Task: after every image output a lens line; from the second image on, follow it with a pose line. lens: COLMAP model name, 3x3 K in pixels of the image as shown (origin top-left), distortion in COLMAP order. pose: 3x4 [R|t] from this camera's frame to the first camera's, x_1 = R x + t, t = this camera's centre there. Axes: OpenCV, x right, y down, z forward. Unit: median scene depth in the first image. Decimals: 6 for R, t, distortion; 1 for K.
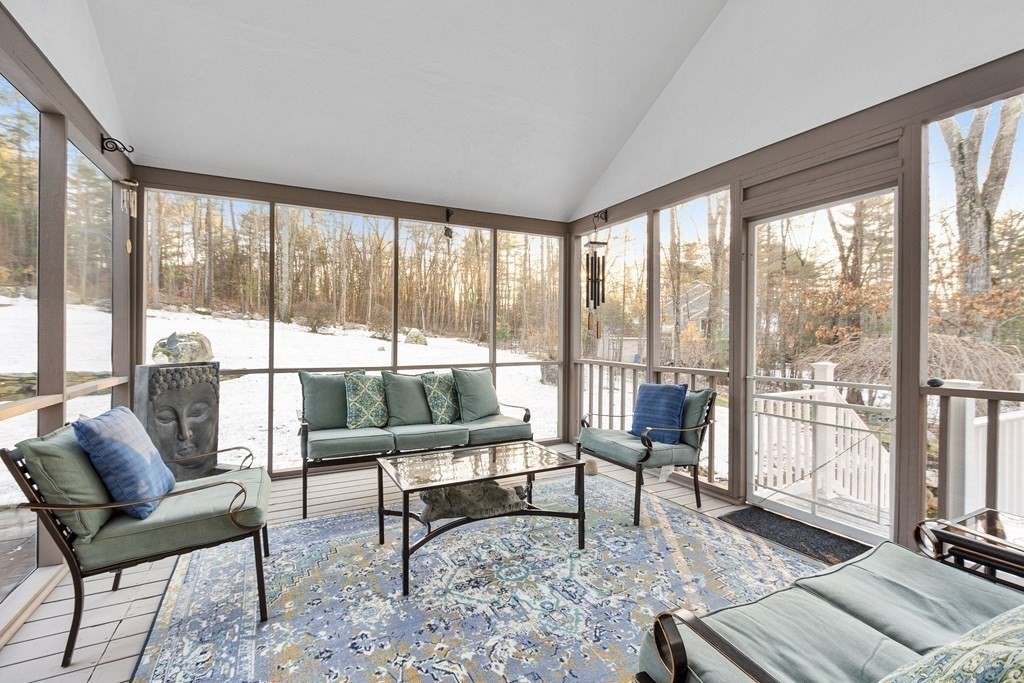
lens RADIAL K [[457.8, 0, 513.7], [0, 457.8, 336.2], [0, 0, 1]] dist [-0.000072, -0.000034]
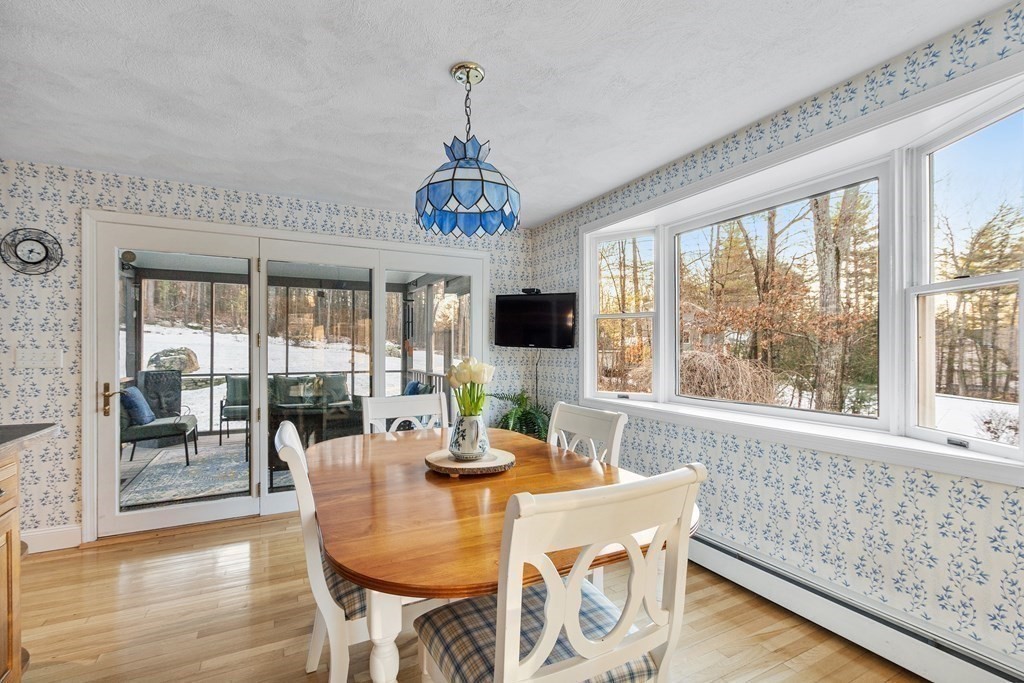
lens RADIAL K [[457.8, 0, 510.0], [0, 457.8, 351.4], [0, 0, 1]] dist [-0.000072, -0.000034]
pose [[1.000000, 0.000166, 0.000119, 0.612160], [-0.000167, 0.999969, 0.007869, -0.030112], [-0.000118, -0.007869, 0.999969, -0.765435]]
